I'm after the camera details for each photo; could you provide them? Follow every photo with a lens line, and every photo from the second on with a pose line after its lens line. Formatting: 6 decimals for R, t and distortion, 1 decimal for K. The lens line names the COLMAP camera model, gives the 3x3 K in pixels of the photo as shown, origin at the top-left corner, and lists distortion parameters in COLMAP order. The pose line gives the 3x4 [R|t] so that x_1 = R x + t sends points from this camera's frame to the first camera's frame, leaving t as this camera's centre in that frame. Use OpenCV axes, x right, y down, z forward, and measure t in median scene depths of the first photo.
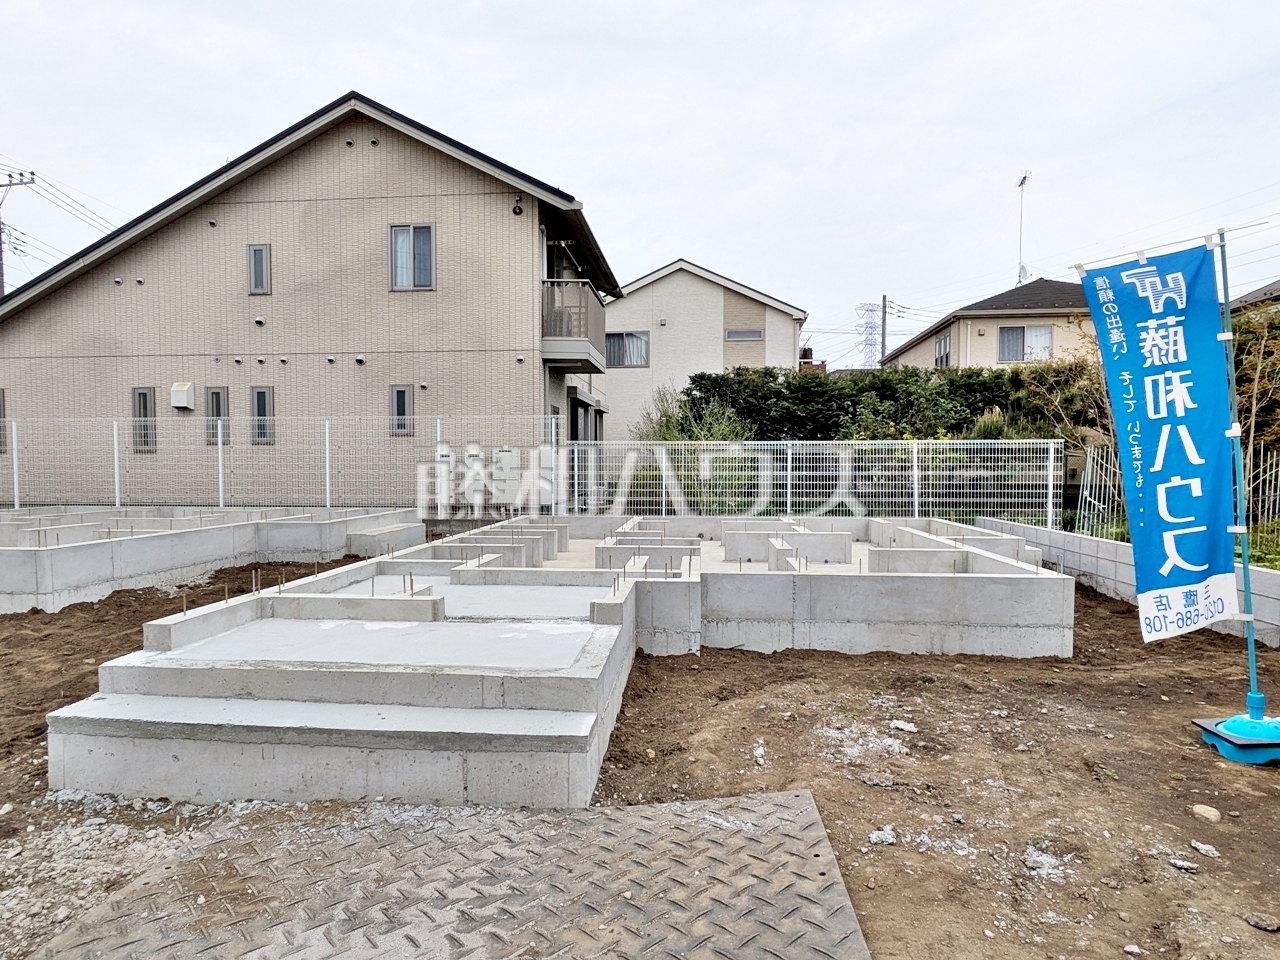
lens RADIAL K [[784.0, 0, 626.4], [0, 784.0, 501.8], [0, 0, 1]] dist [0.000327, -0.003105]
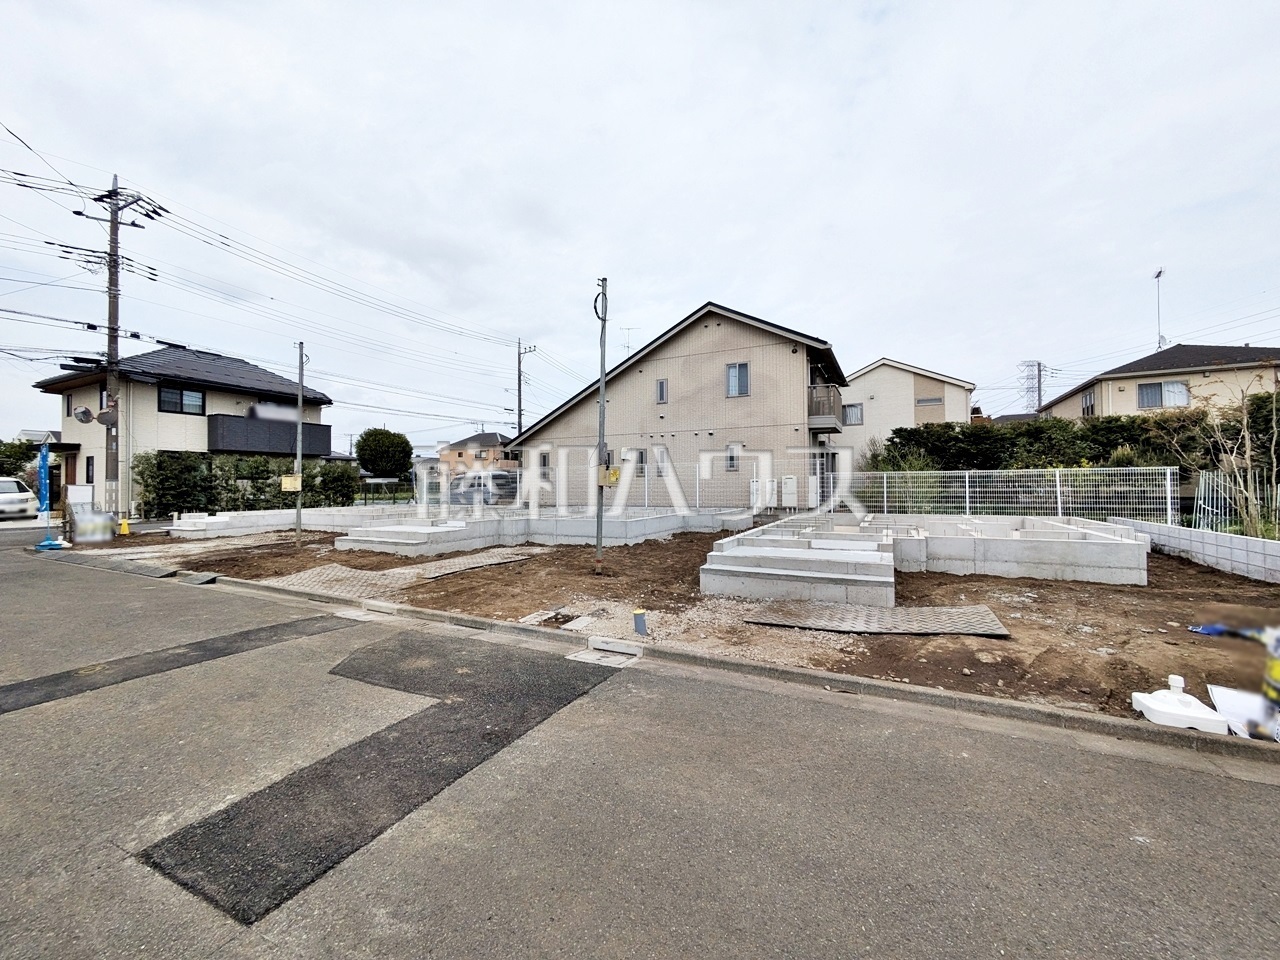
lens RADIAL K [[505.7, 0, 639.4], [0, 505.7, 476.2], [0, 0, 1]] dist [-0.000269, 0.001988]
pose [[0.934531, -0.013924, -0.355608, -0.058216], [-0.009076, 0.997977, -0.062928, 0.008886], [0.355765, 0.062036, 0.932514, -0.244458]]
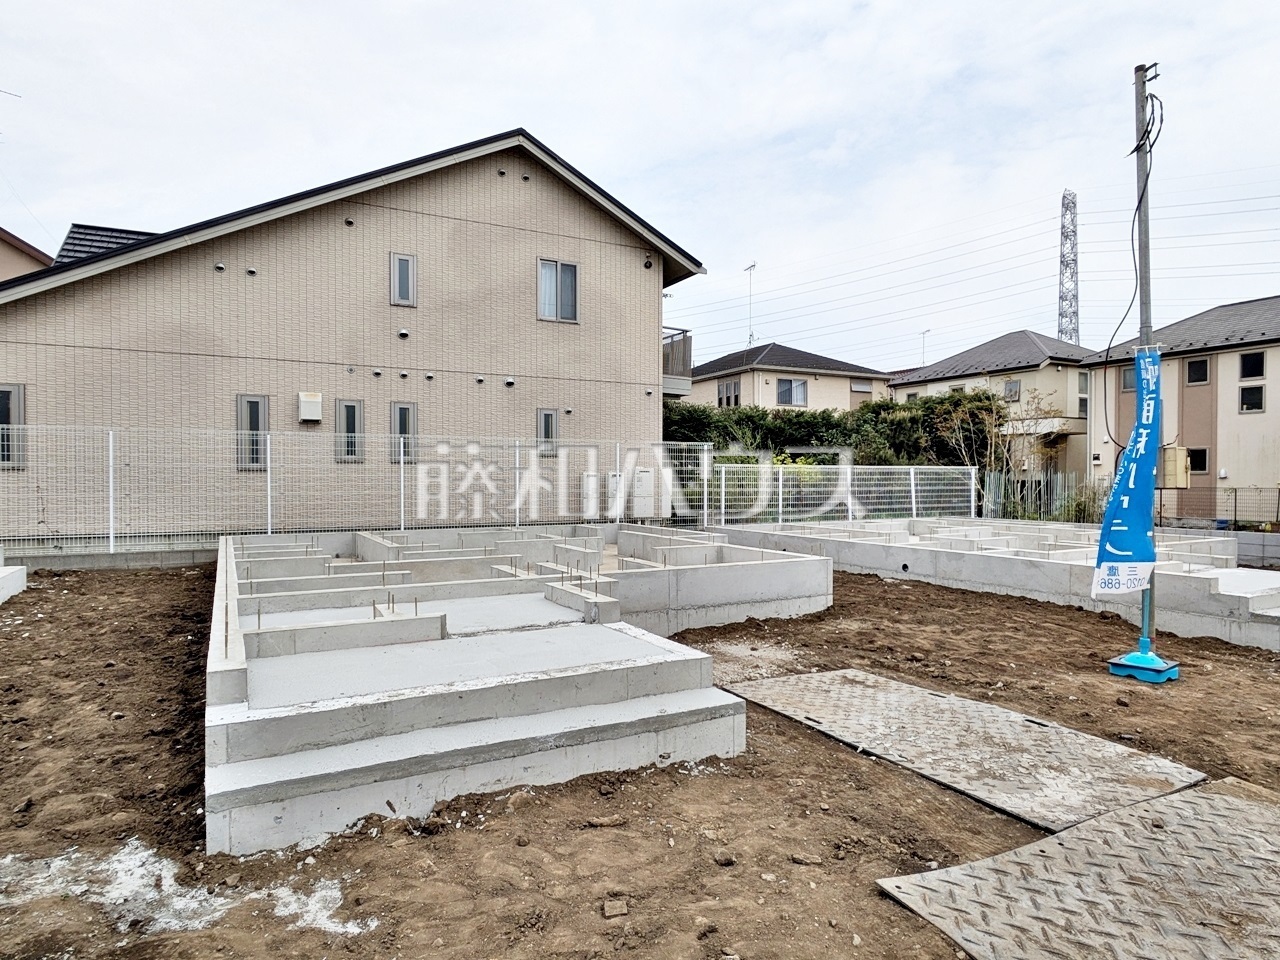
lens RADIAL K [[764.6, 0, 648.3], [0, 764.6, 489.2], [0, 0, 1]] dist [0.000412, -0.001420]
pose [[0.823975, -0.009270, 0.566551, -0.770028], [0.027328, 0.999353, -0.023394, -0.012662], [-0.565967, 0.034759, 0.823695, 0.076674]]
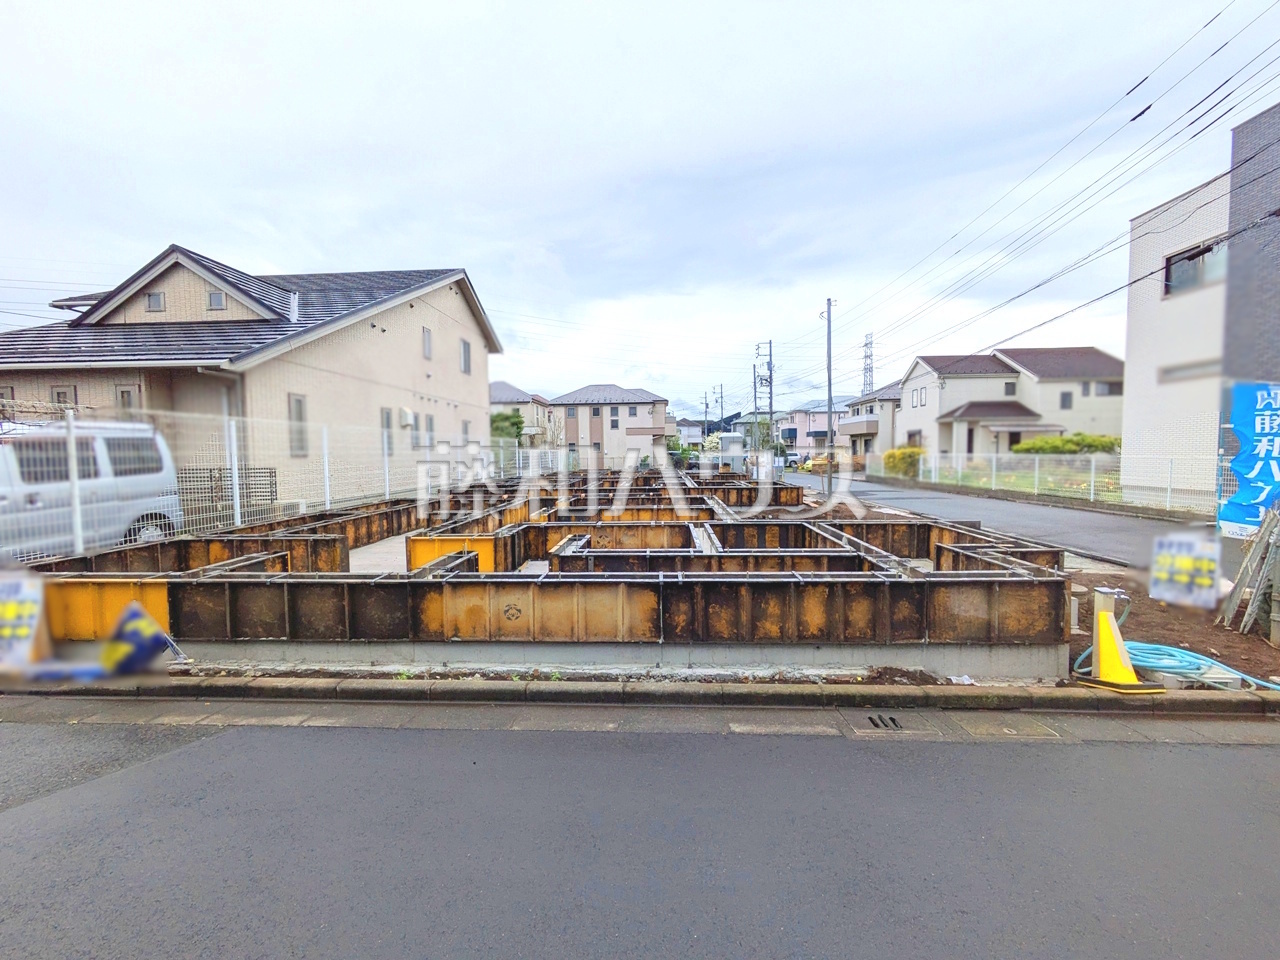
lens RADIAL K [[505.2, 0, 639.3], [0, 505.2, 476.8], [0, 0, 1]] dist [-0.002014, 0.002950]
pose [[-0.048965, -0.050759, 0.997510, -1.596298], [0.059265, 0.996801, 0.053632, -0.049703], [-0.997041, 0.061744, -0.045800, 0.637871]]
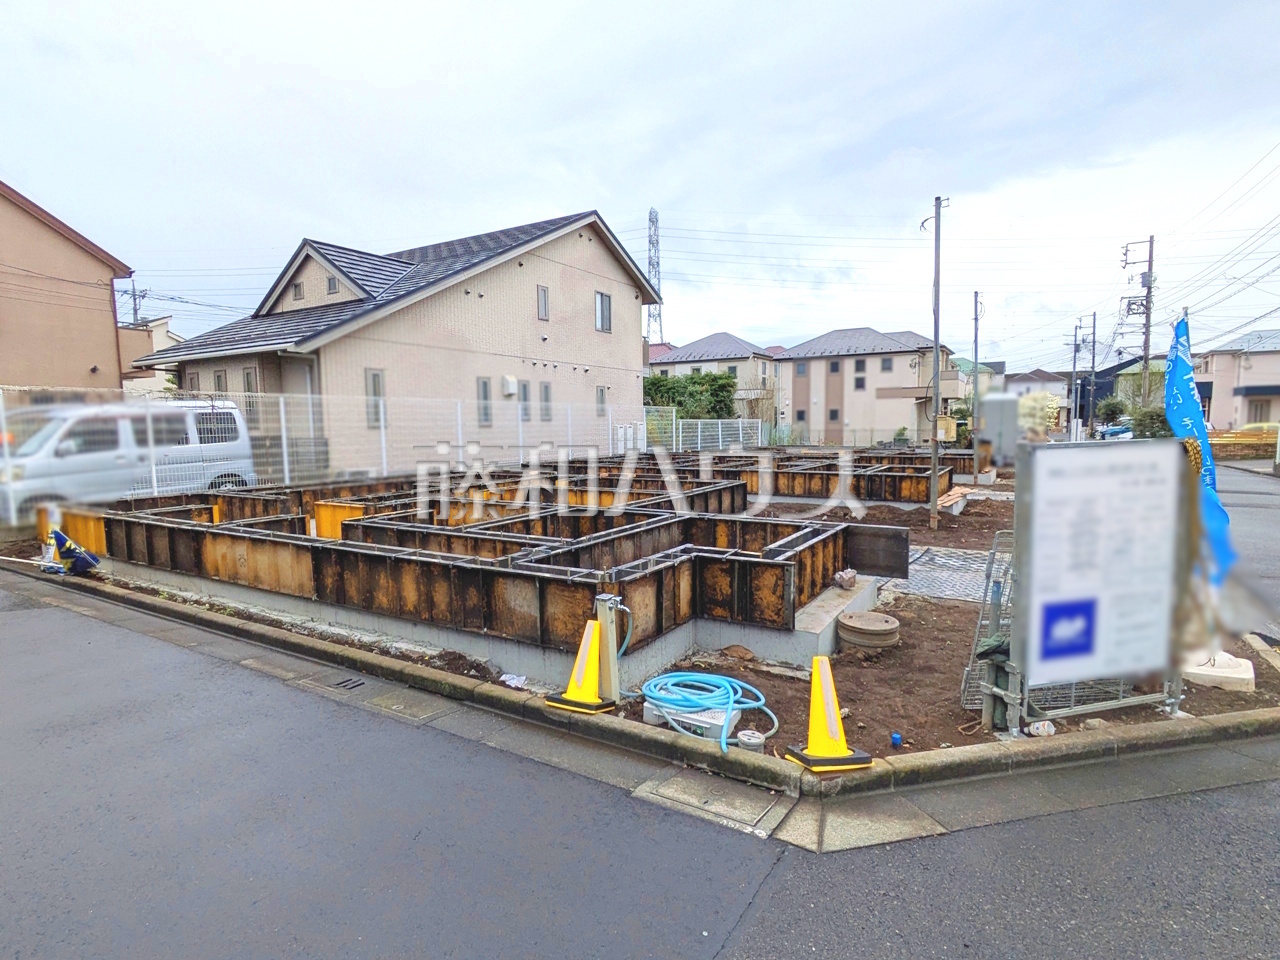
lens RADIAL K [[667.0, 0, 644.8], [0, 667.0, 492.7], [0, 0, 1]] dist [-0.001089, -0.000268]
pose [[0.423094, -0.098563, 0.900709, -1.601145], [0.053227, 0.995053, 0.083885, -0.034319], [-0.904521, 0.012451, 0.426247, 0.296942]]
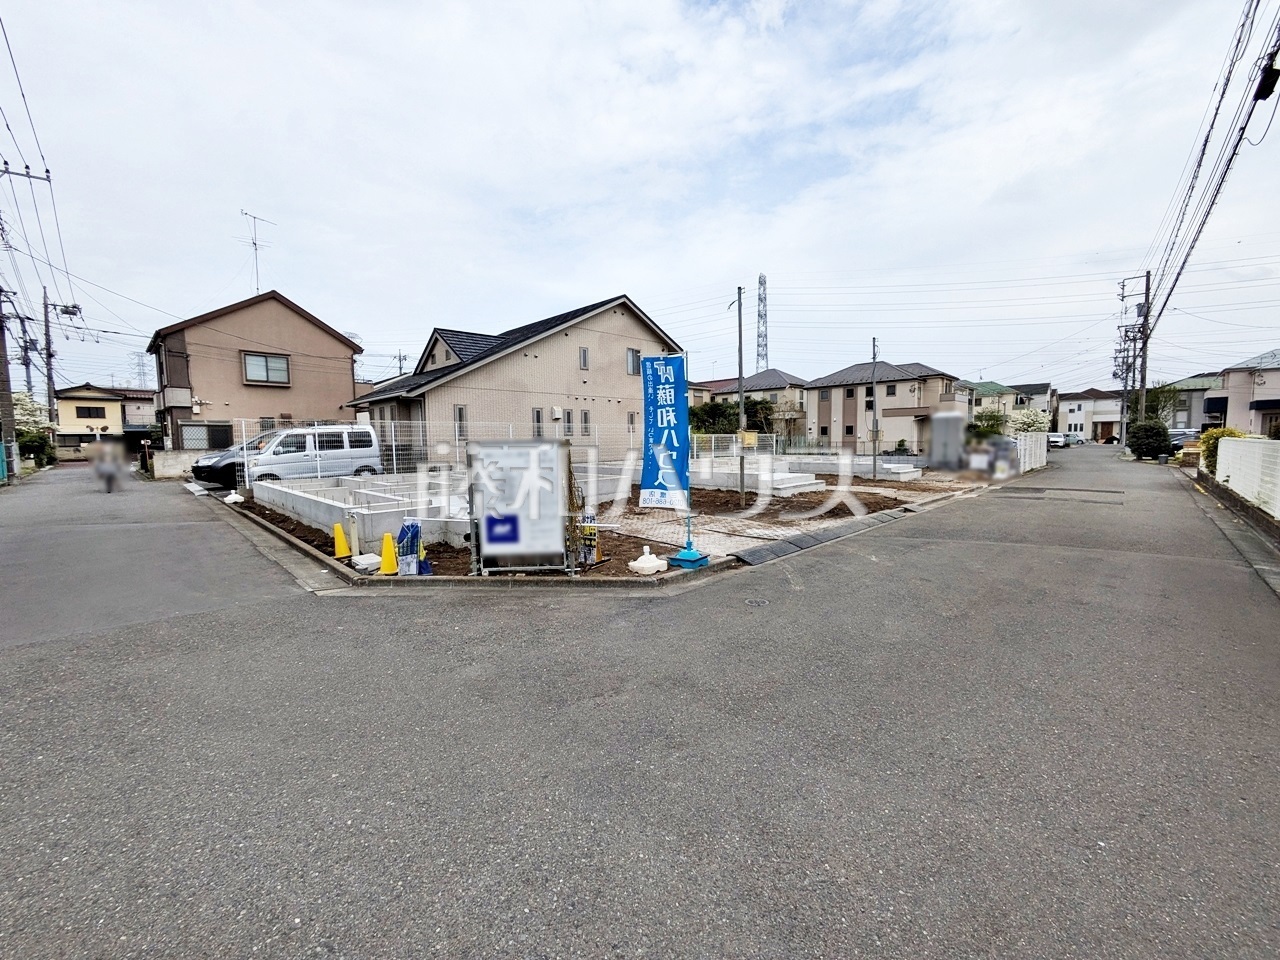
lens RADIAL K [[505.7, 0, 639.4], [0, 505.7, 476.2], [0, 0, 1]] dist [-0.000269, 0.001988]
pose [[0.632509, -0.064981, 0.771822, -1.558505], [0.050934, 0.997807, 0.042267, -0.009748], [-0.772876, 0.012577, 0.634432, -0.051859]]
